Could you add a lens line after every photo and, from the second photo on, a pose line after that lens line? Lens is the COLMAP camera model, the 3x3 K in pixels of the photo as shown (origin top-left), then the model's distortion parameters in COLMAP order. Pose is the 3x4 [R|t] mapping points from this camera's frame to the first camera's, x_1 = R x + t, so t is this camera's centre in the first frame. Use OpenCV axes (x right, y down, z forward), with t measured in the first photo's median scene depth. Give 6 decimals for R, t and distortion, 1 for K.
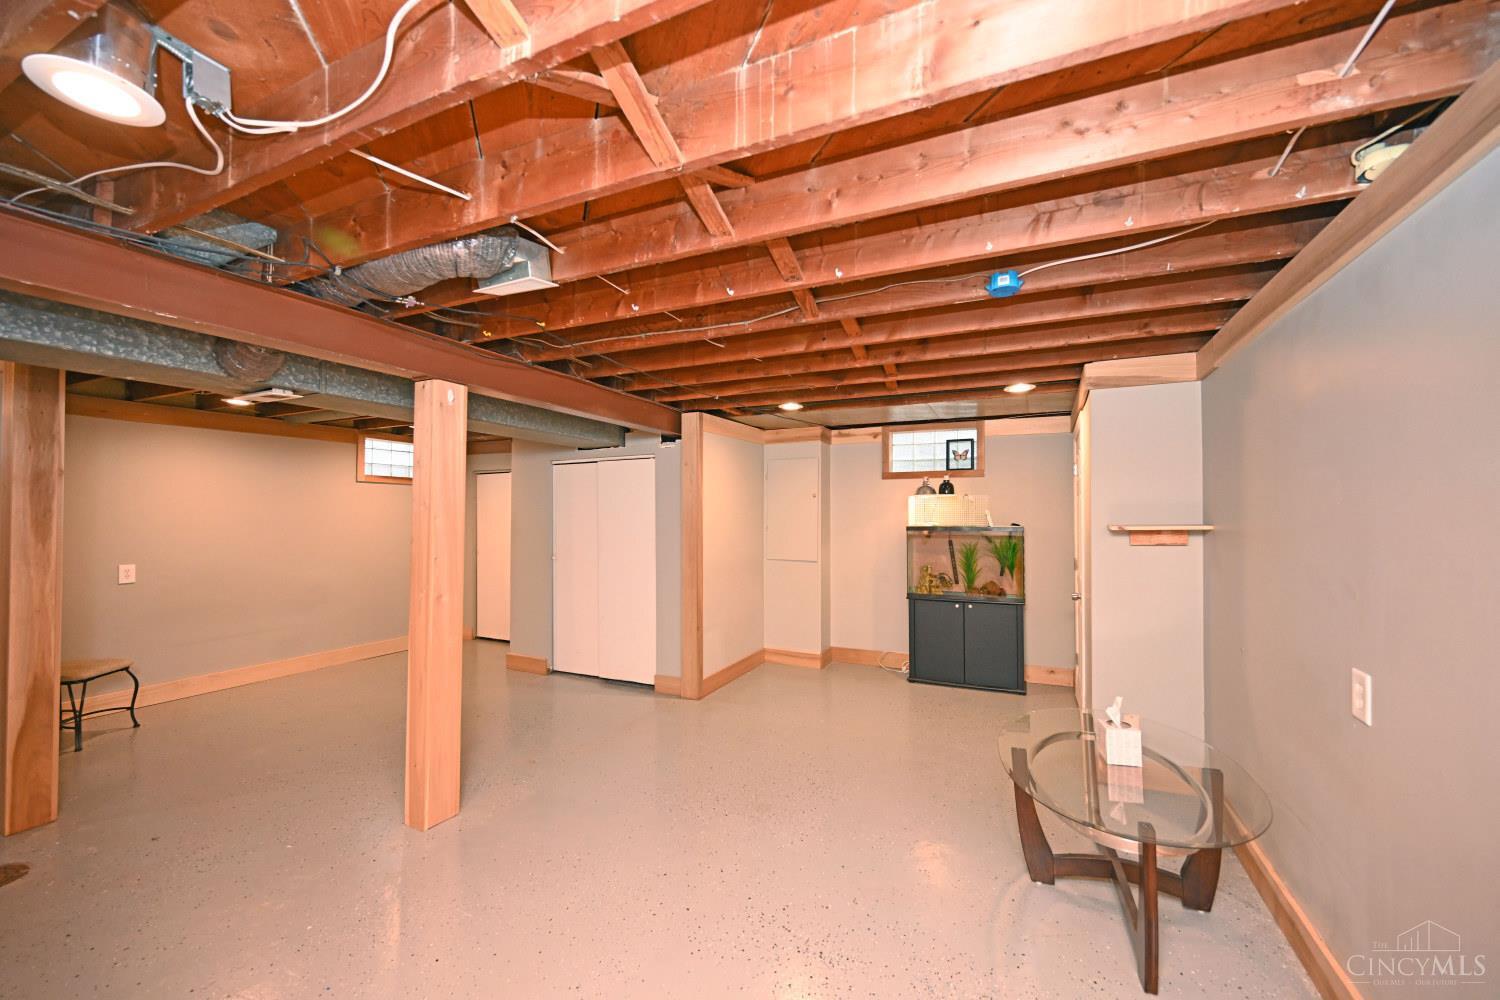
lens RADIAL K [[583.8, 0, 754.1], [0, 583.8, 504.0], [0, 0, 1]] dist [0.000173, -0.000012]
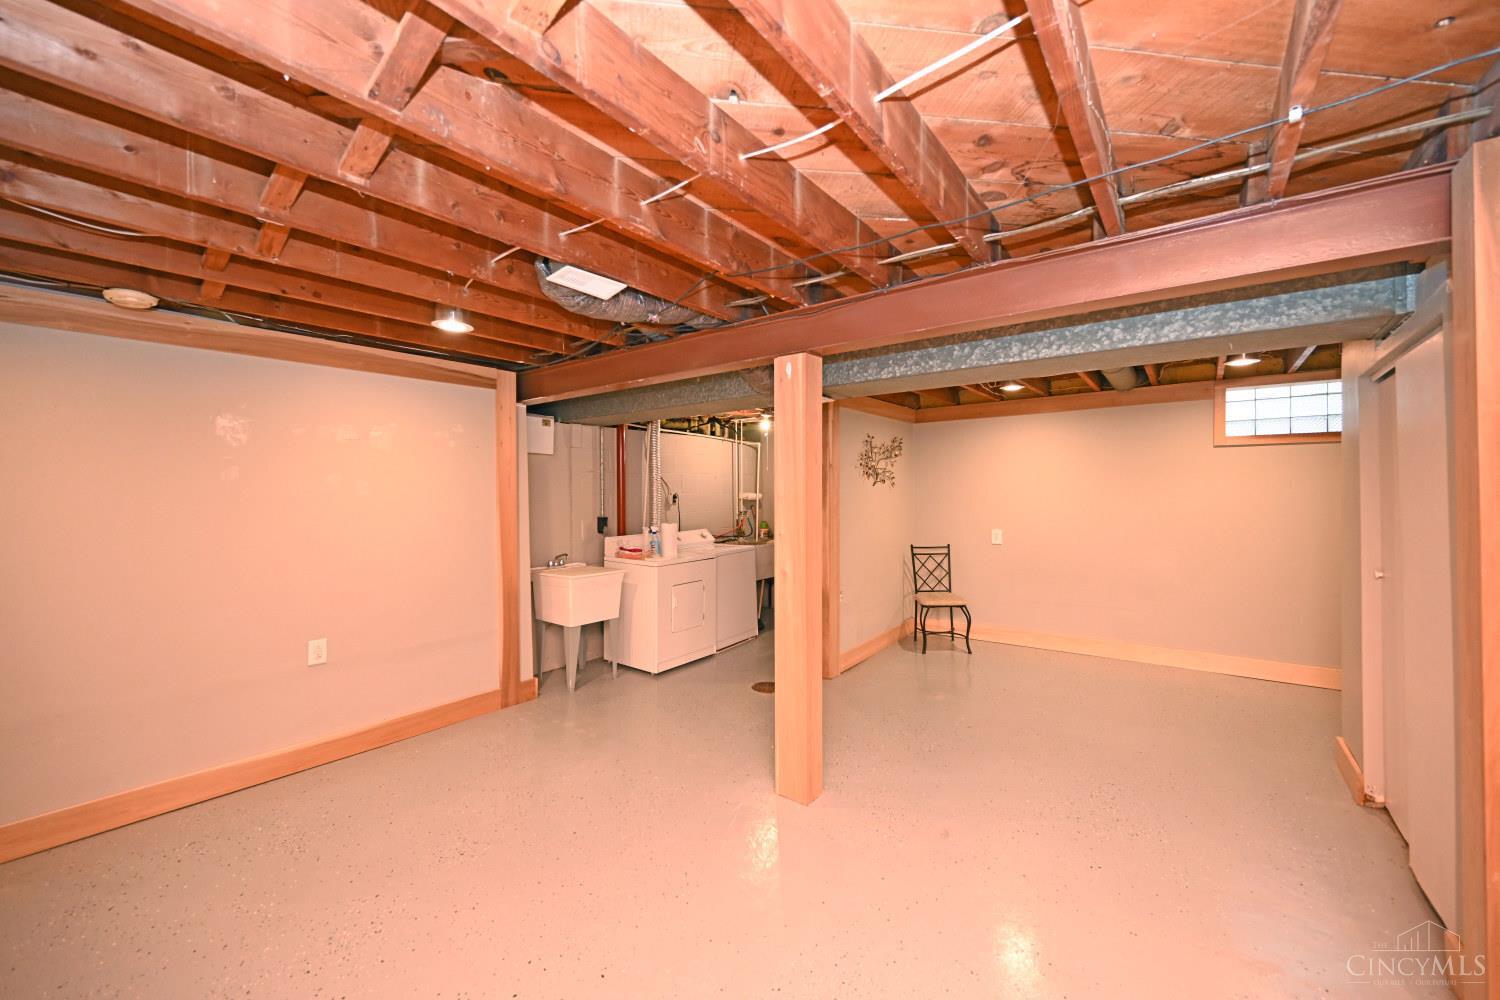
lens RADIAL K [[583.8, 0, 751.8], [0, 583.8, 494.0], [0, 0, 1]] dist [0.000173, -0.000012]
pose [[-0.208134, 0.004260, -0.978091, 0.312708], [0.022501, 0.999747, -0.000433, 0.016316], [0.977841, -0.022098, -0.208177, 0.796718]]
